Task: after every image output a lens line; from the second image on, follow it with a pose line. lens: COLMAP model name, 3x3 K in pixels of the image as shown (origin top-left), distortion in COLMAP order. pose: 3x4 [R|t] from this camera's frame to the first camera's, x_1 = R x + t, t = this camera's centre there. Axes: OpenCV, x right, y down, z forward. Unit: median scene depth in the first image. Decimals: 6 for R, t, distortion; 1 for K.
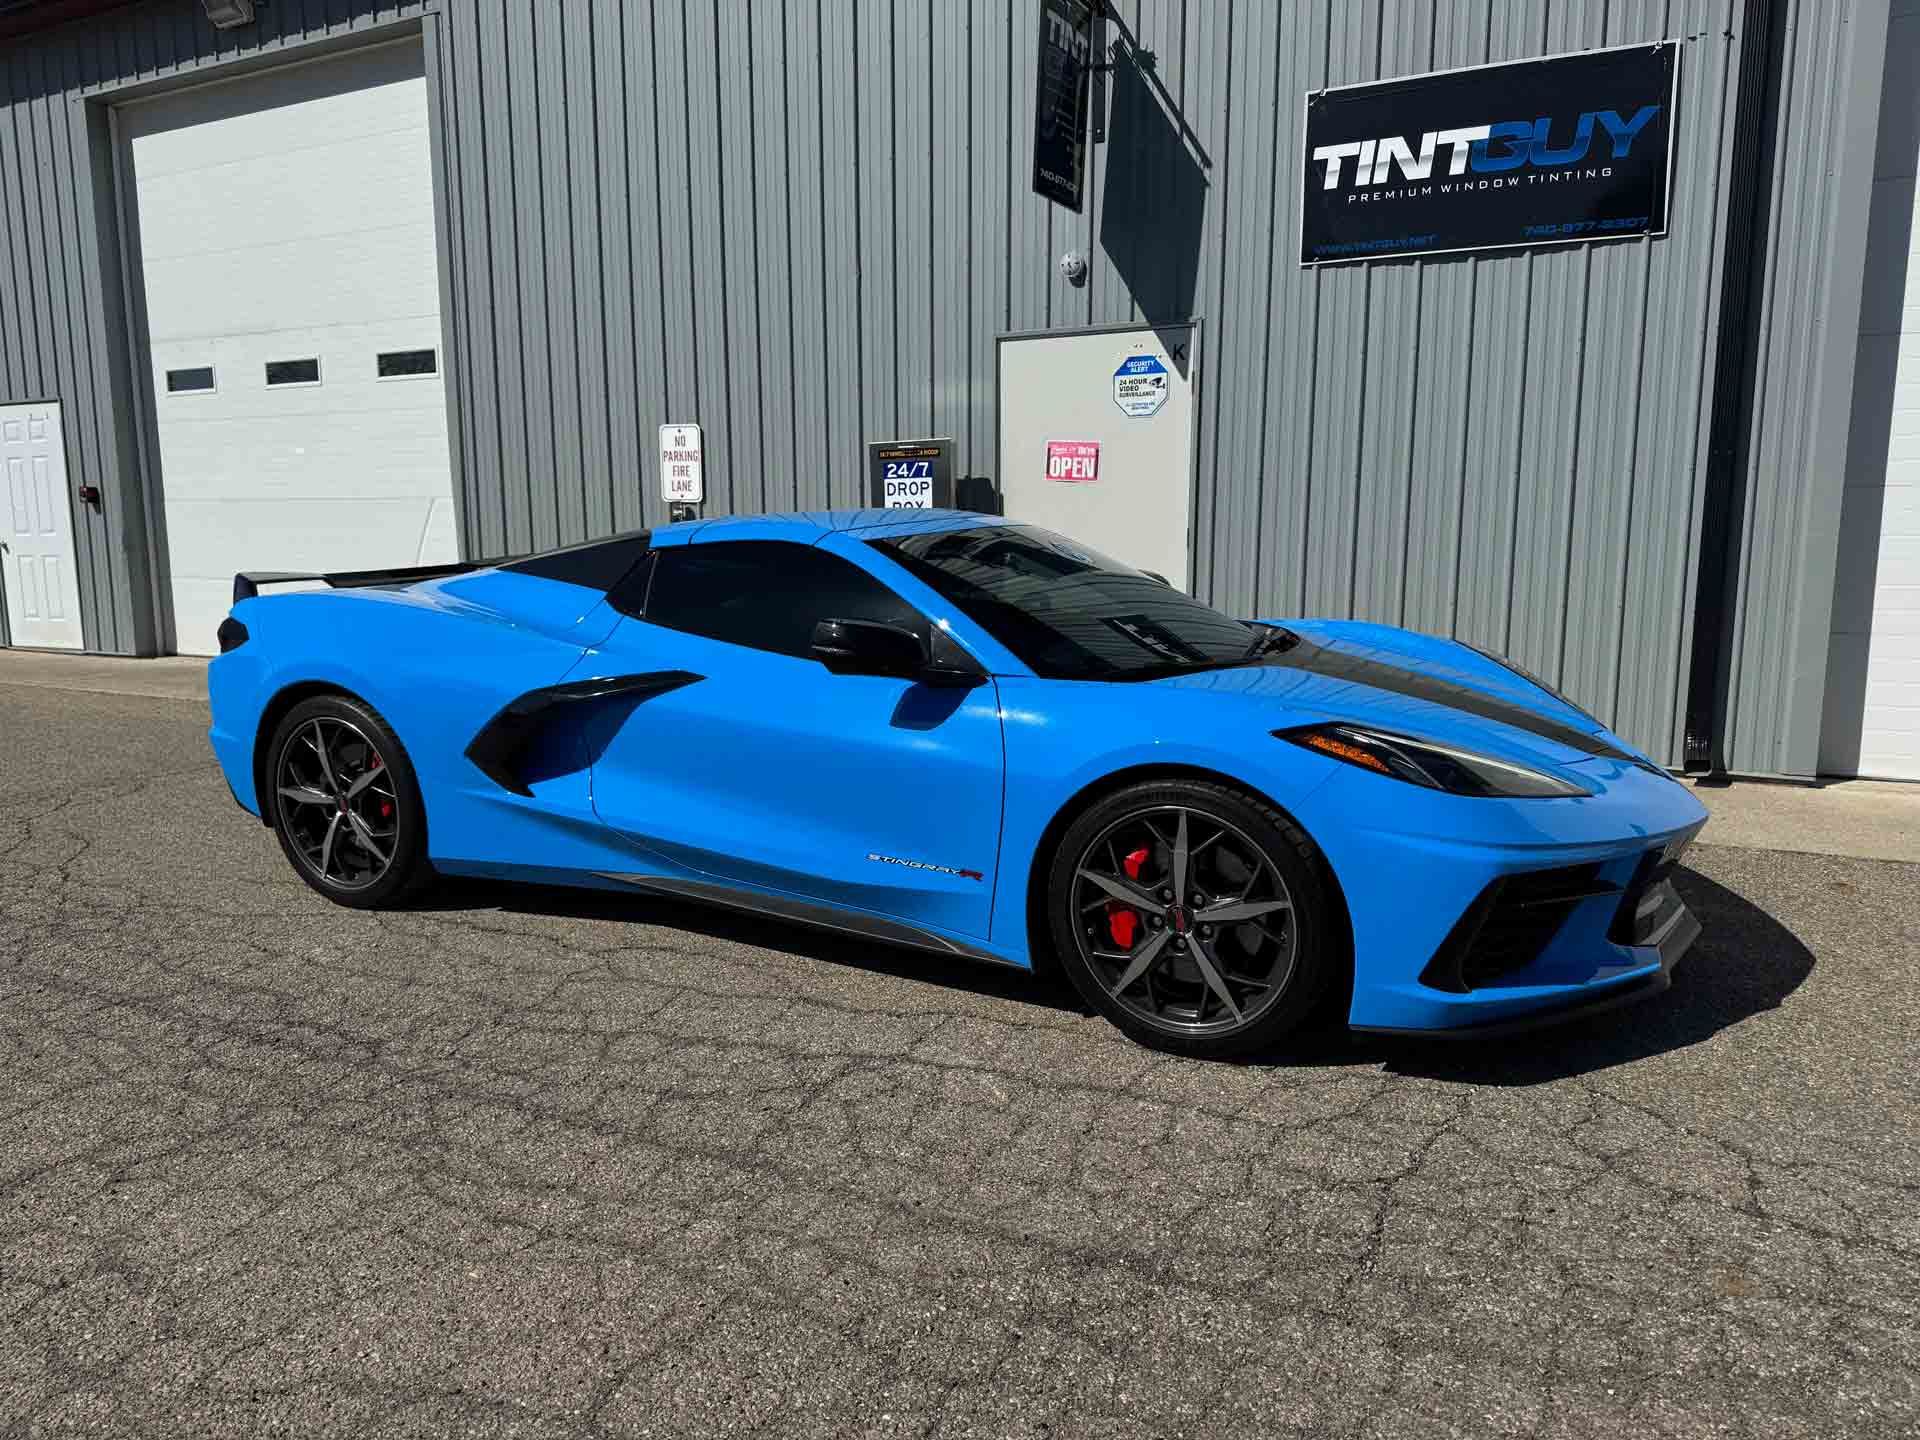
lens RADIAL K [[1347.7, 0, 964.6], [0, 1347.7, 737.3], [0, 0, 1]] dist [0.046856, -0.067110]
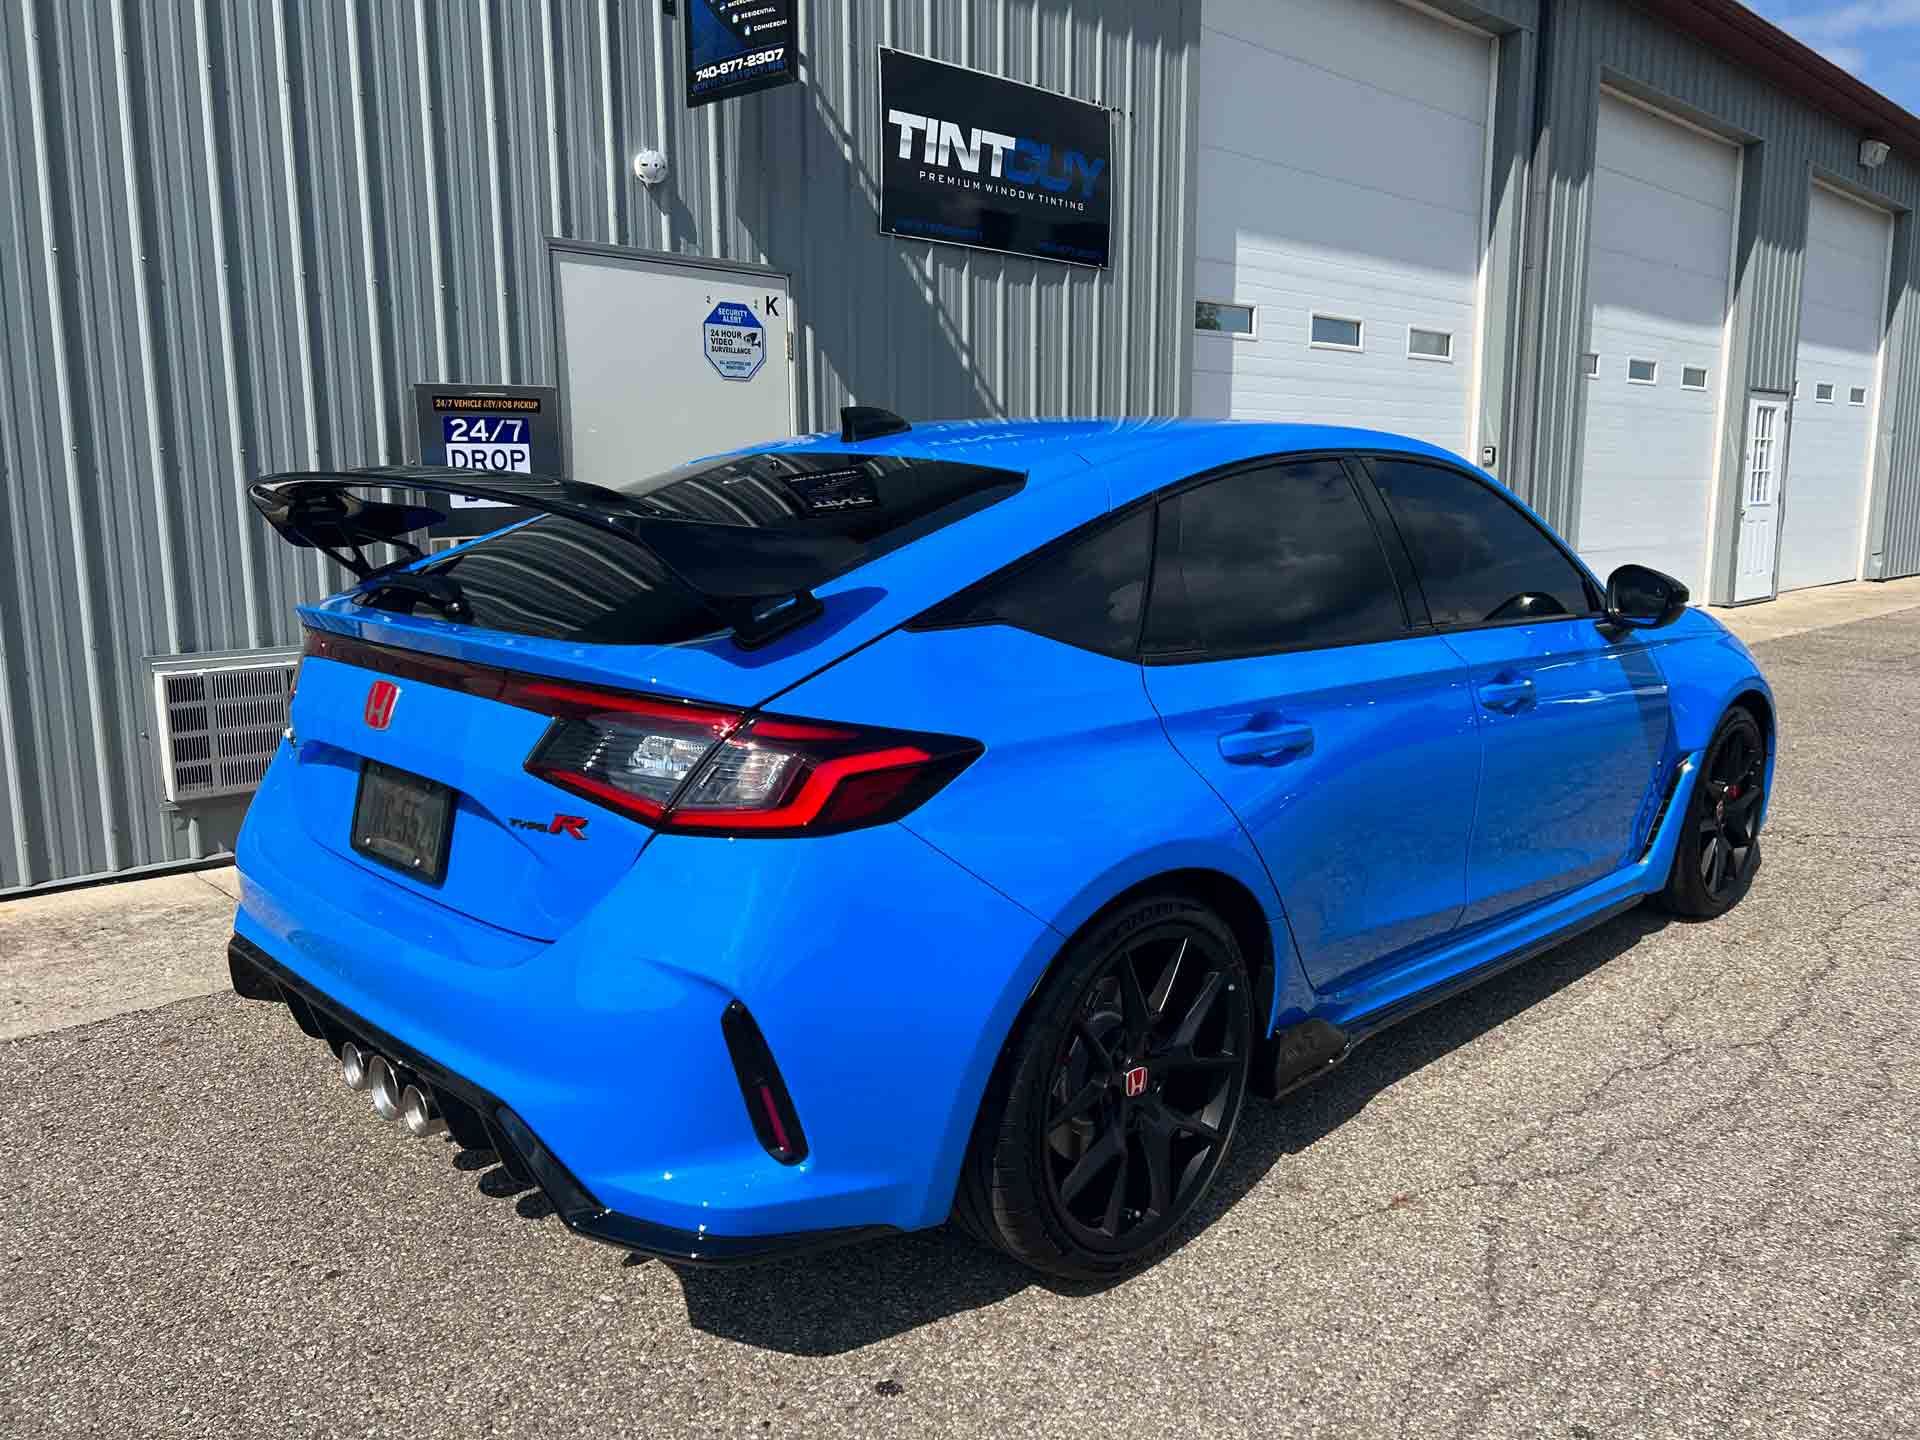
lens RADIAL K [[1440.7, 0, 968.9], [0, 1440.7, 727.7], [0, 0, 1]] dist [0.032974, -0.030002]
pose [[0.312666, -0.151729, 0.937666, -0.741379], [0.154751, 0.982107, 0.107318, -0.116669], [-0.937172, 0.111550, 0.330552, 0.682169]]
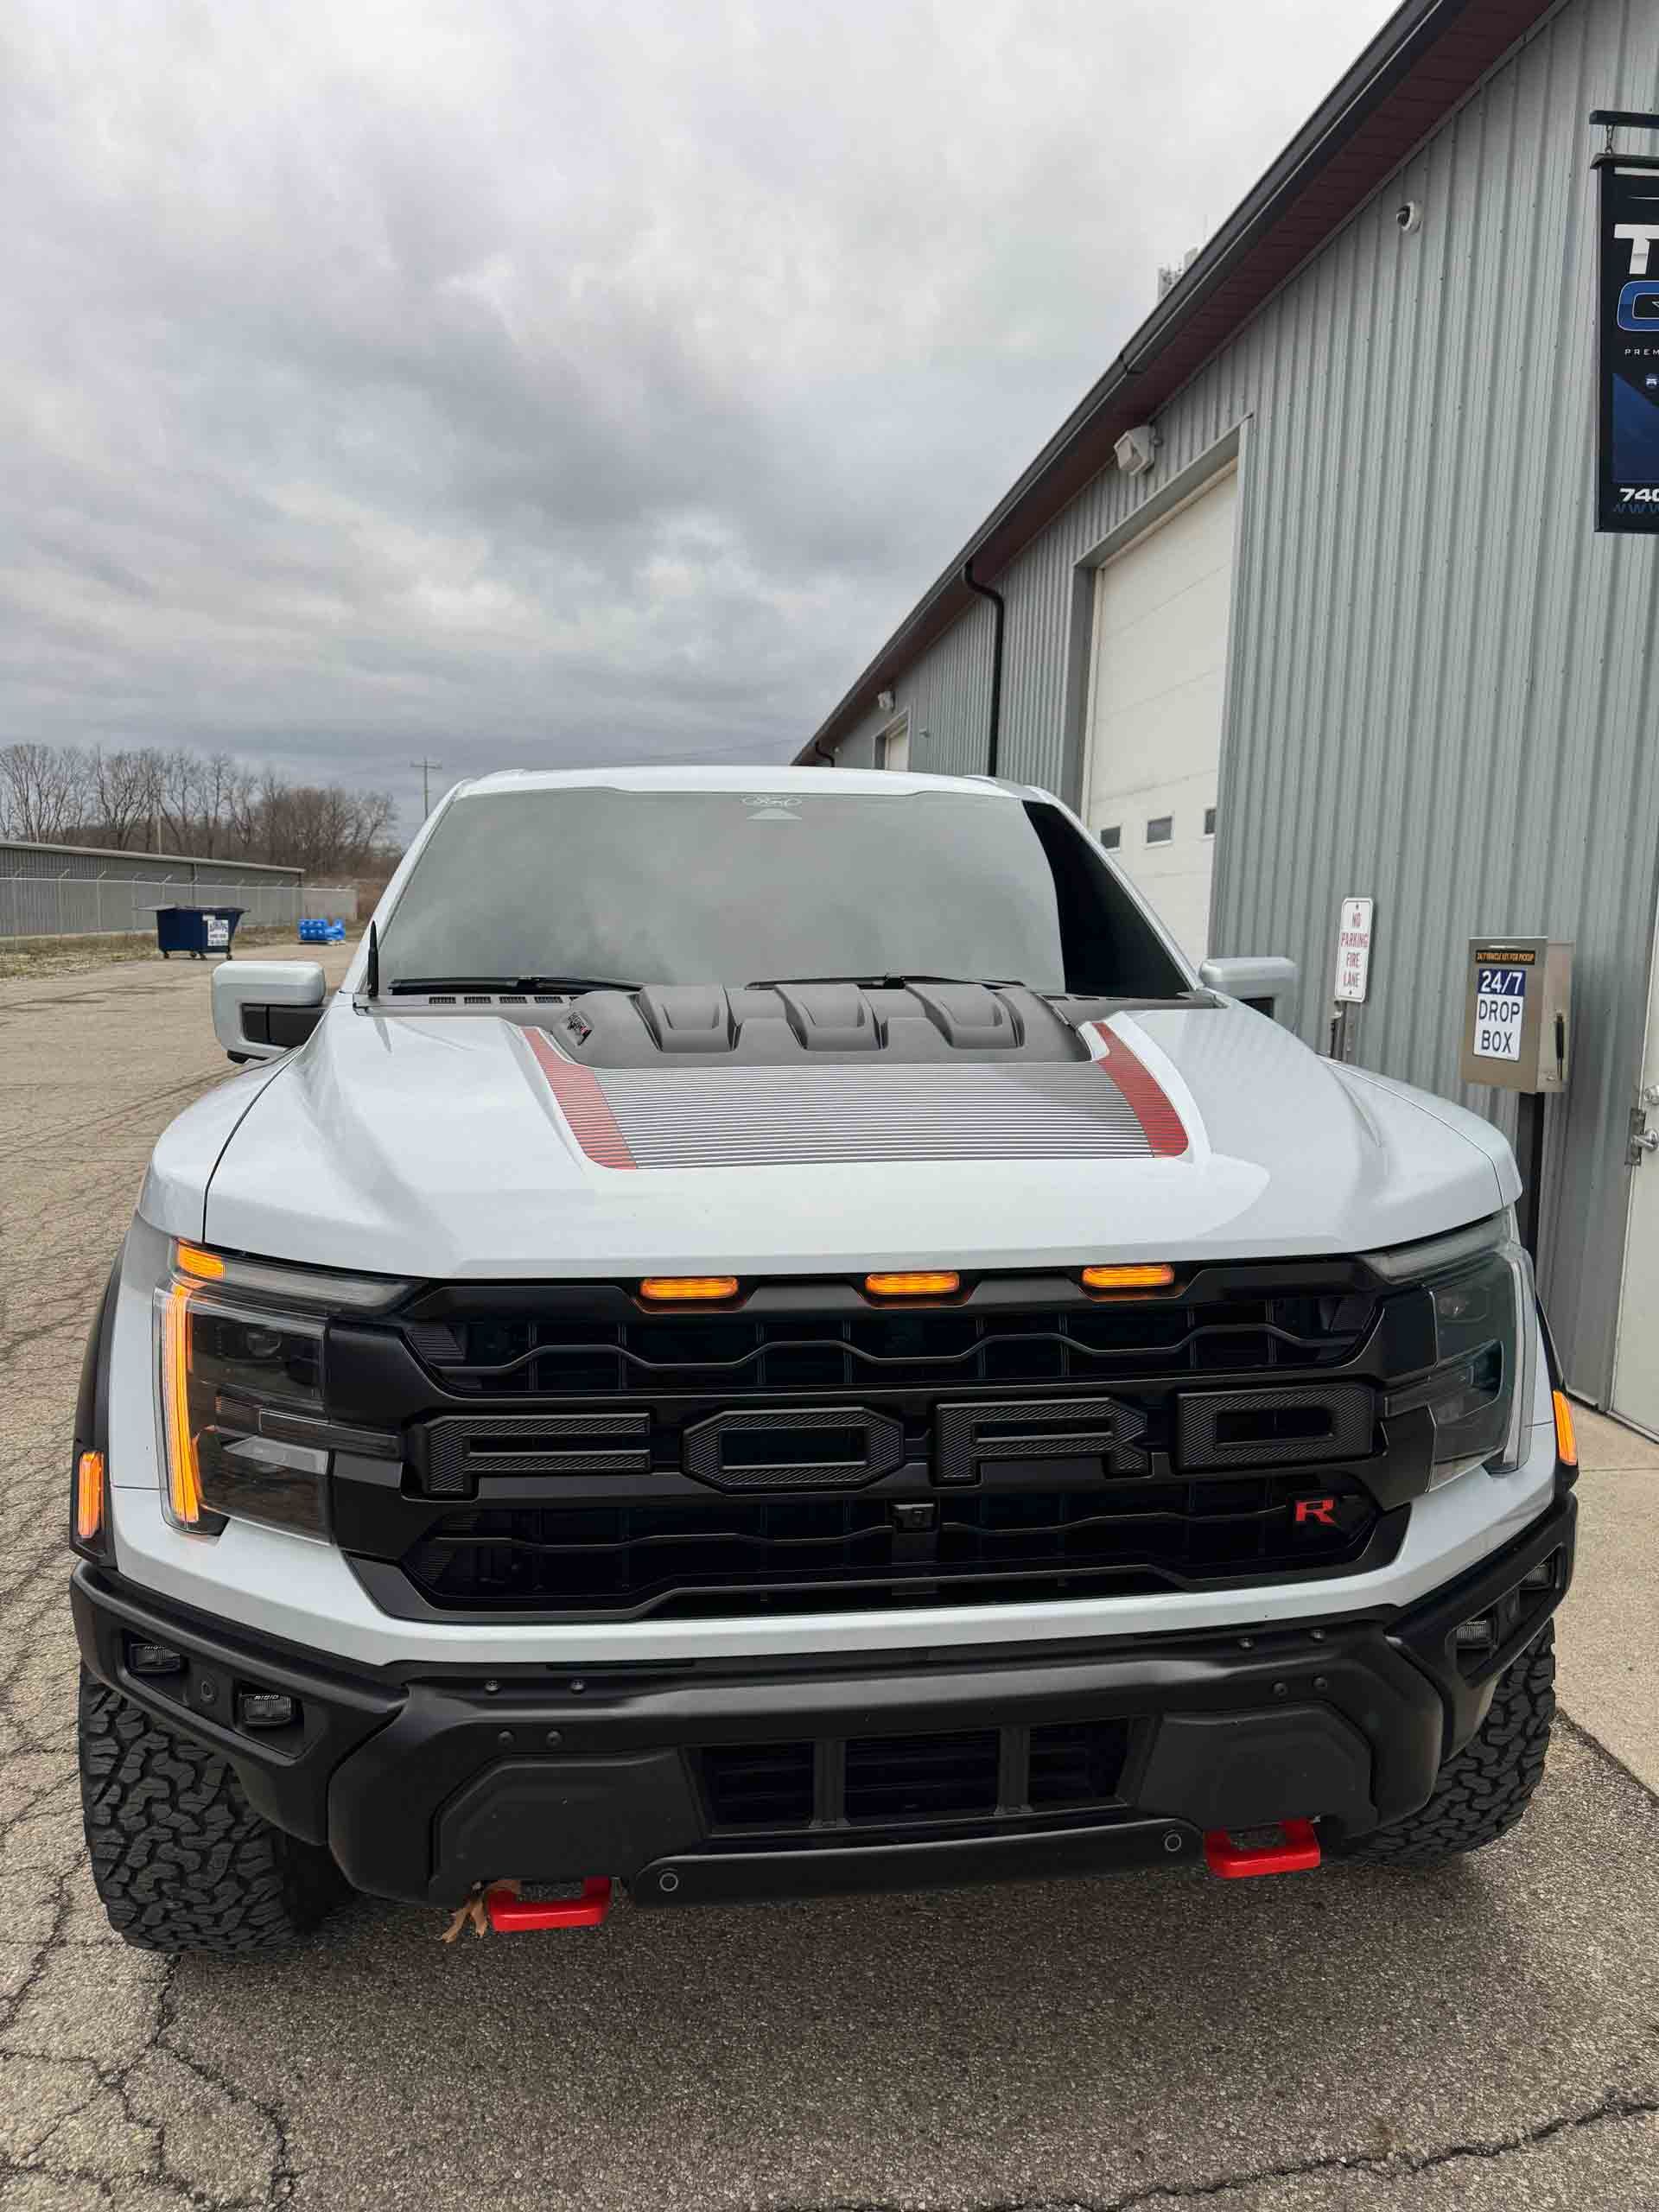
lens RADIAL K [[1552.7, 0, 832.6], [0, 1552.7, 1121.4], [0, 0, 1]] dist [0.046856, -0.067110]
pose [[0.550961, 0.127590, -0.824719, 0.472669], [-0.162509, 0.985728, 0.043934, -0.134743], [0.818555, 0.109819, 0.563833, 0.390777]]
